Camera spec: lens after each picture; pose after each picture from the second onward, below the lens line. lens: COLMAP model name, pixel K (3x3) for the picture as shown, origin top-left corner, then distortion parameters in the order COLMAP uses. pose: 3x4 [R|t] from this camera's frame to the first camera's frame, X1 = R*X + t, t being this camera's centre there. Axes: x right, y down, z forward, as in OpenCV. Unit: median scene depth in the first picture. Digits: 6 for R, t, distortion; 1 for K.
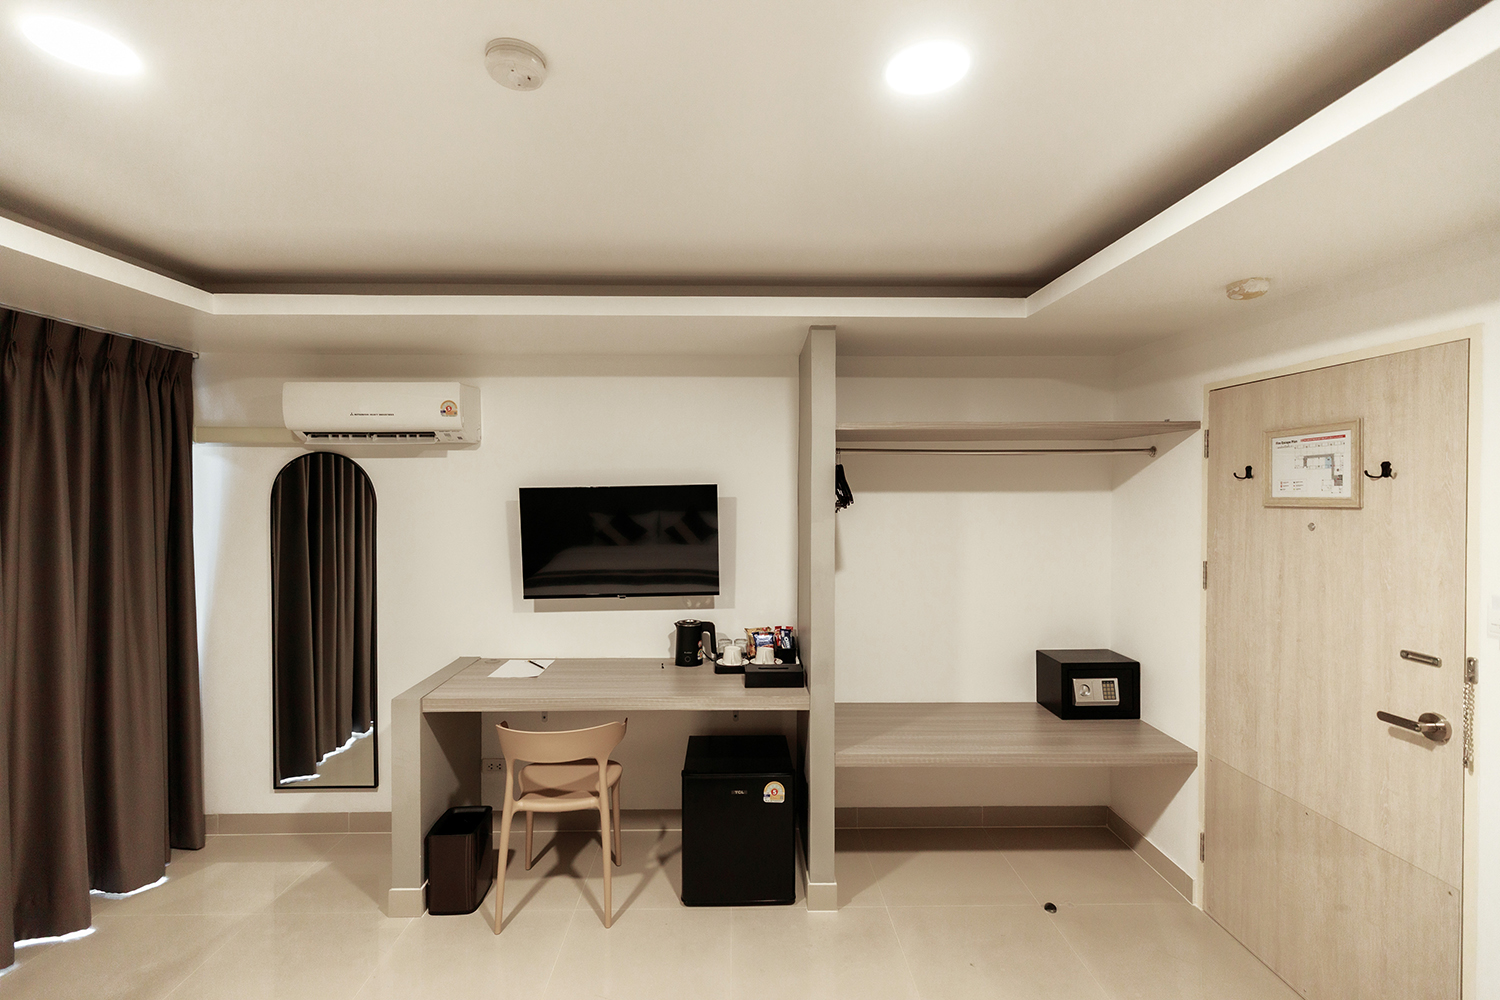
lens RADIAL K [[663.4, 0, 746.2], [0, 663.4, 496.6], [0, 0, 1]] dist [0.002017, -0.000663]
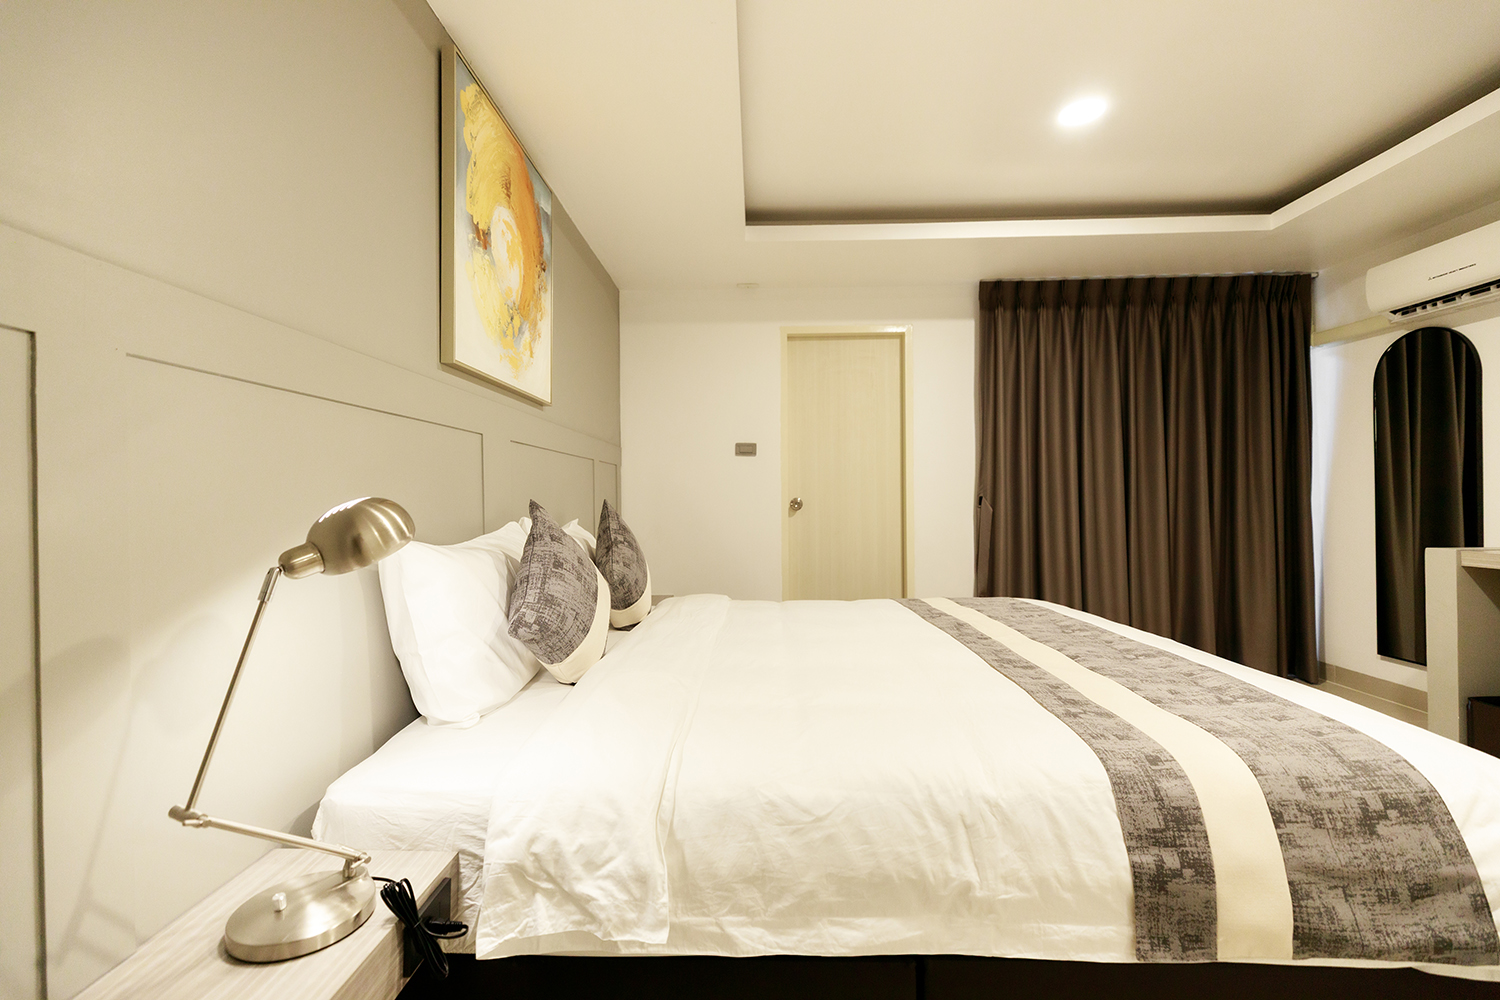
lens RADIAL K [[663.4, 0, 746.2], [0, 663.4, 496.6], [0, 0, 1]] dist [0.002017, -0.000663]
pose [[-0.036542, -0.001195, -0.999331, 0.410958], [-0.001148, 0.999999, -0.001154, 0.193507], [0.999331, 0.001105, -0.036543, 0.022260]]
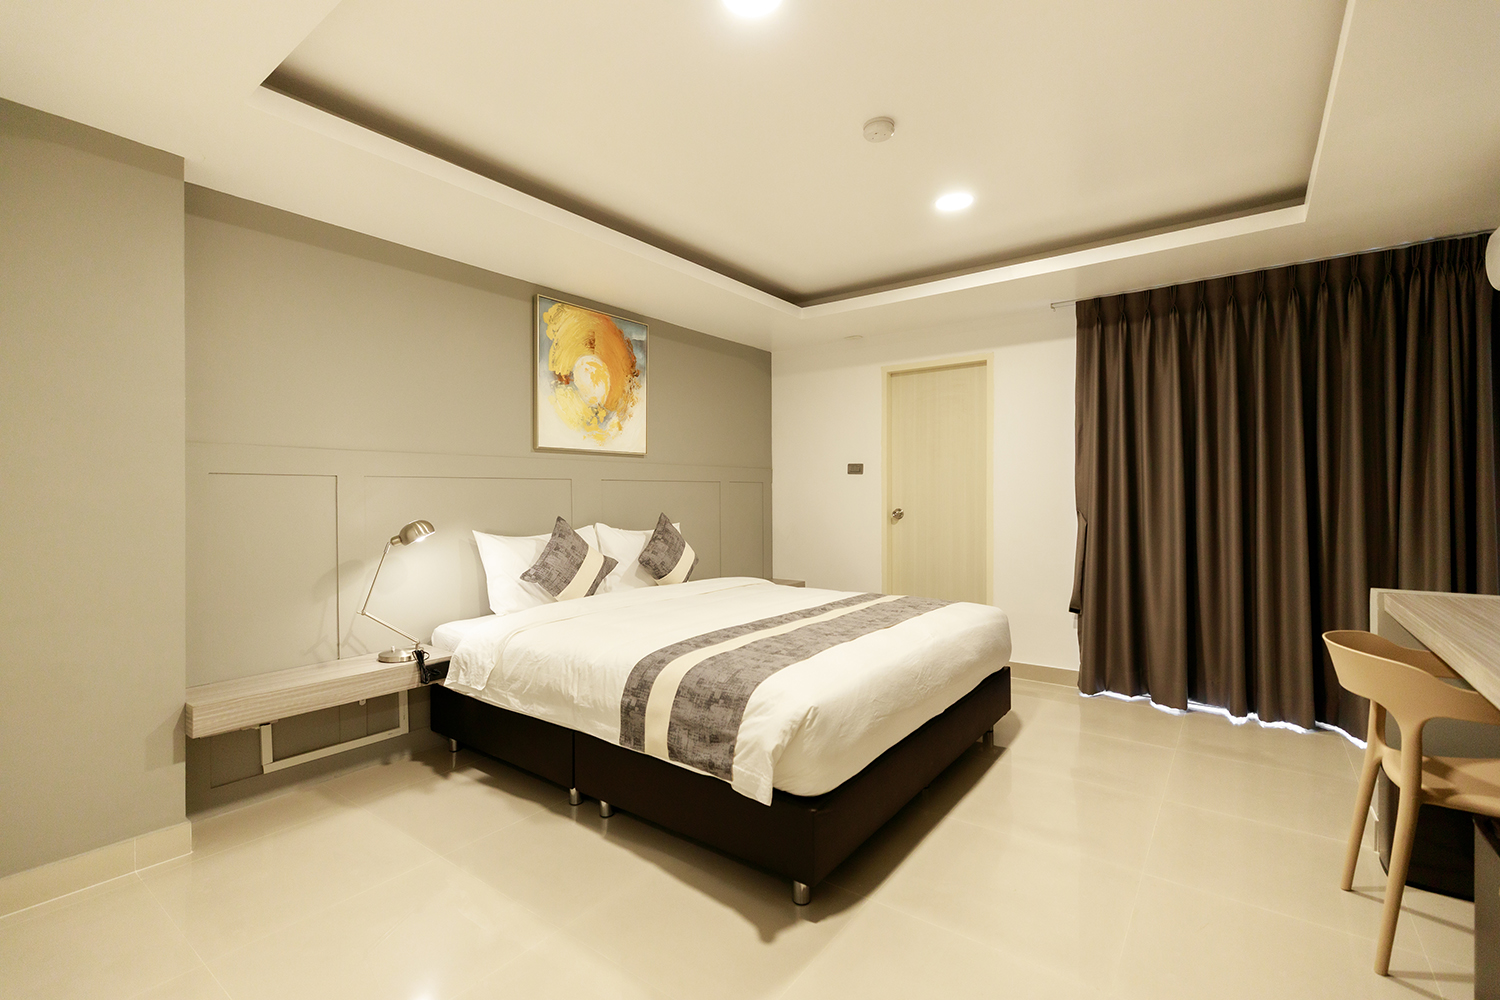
lens RADIAL K [[663.4, 0, 746.2], [0, 663.4, 496.6], [0, 0, 1]] dist [0.002017, -0.000663]
pose [[-0.612946, 0.007101, -0.790093, 0.548708], [-0.003600, 0.999924, 0.011779, 0.149512], [0.790117, 0.010064, -0.612874, 0.741820]]
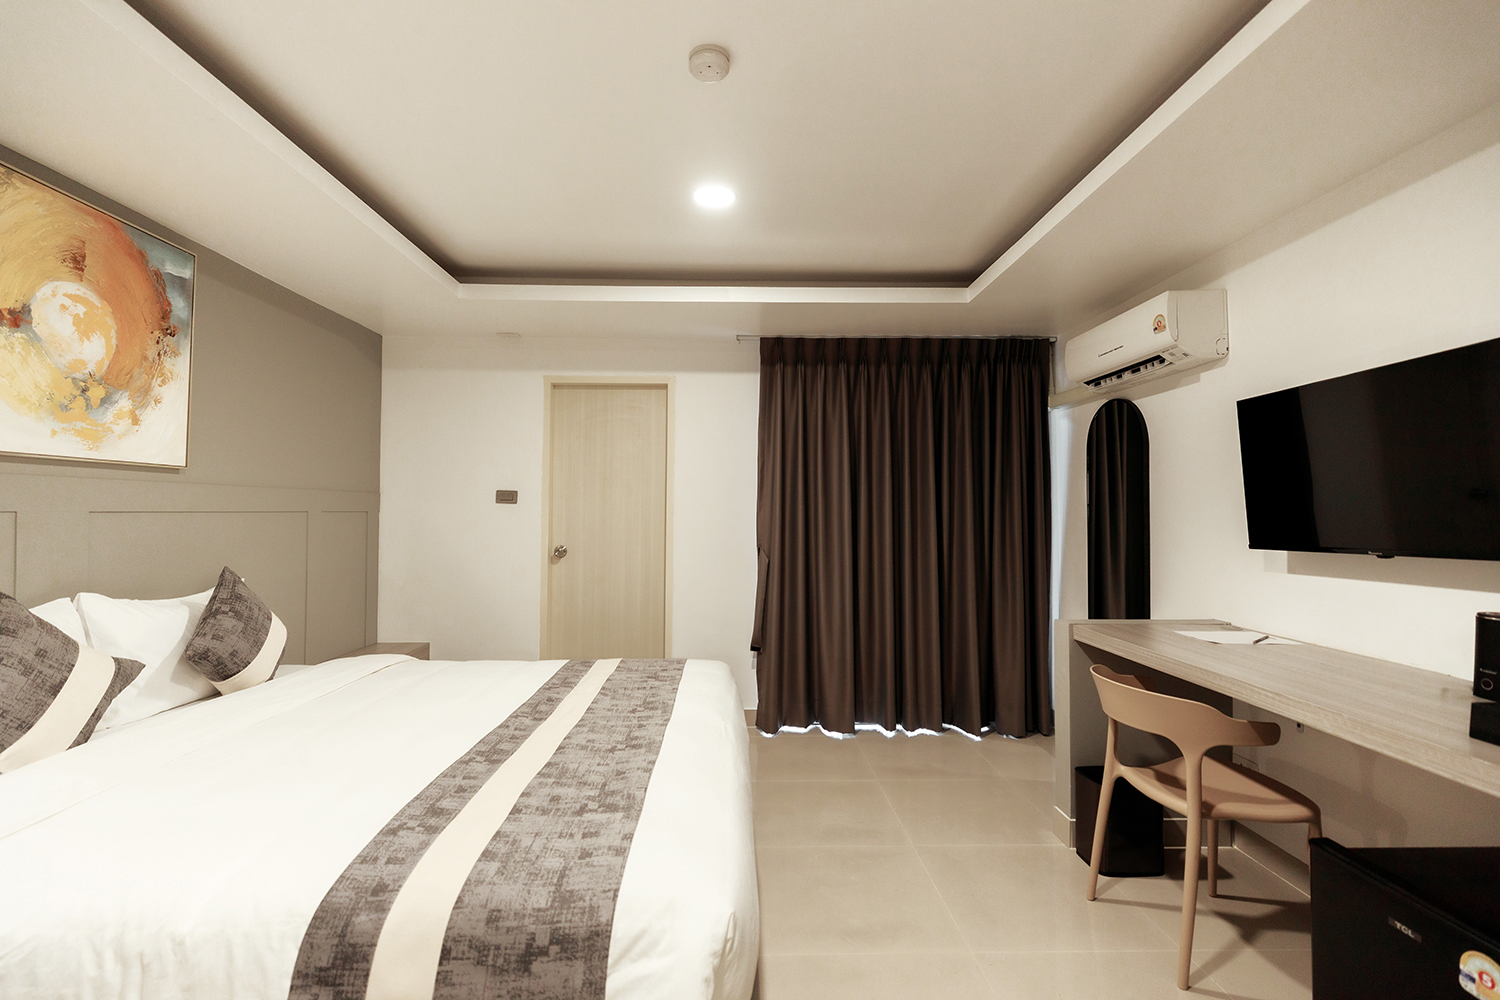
lens RADIAL K [[663.4, 0, 746.2], [0, 663.4, 496.6], [0, 0, 1]] dist [0.002017, -0.000663]
pose [[0.004825, -0.022680, -0.999731, 0.416354], [-0.015574, 0.999620, -0.022753, 0.122600], [0.999867, 0.015680, 0.004470, 0.431390]]
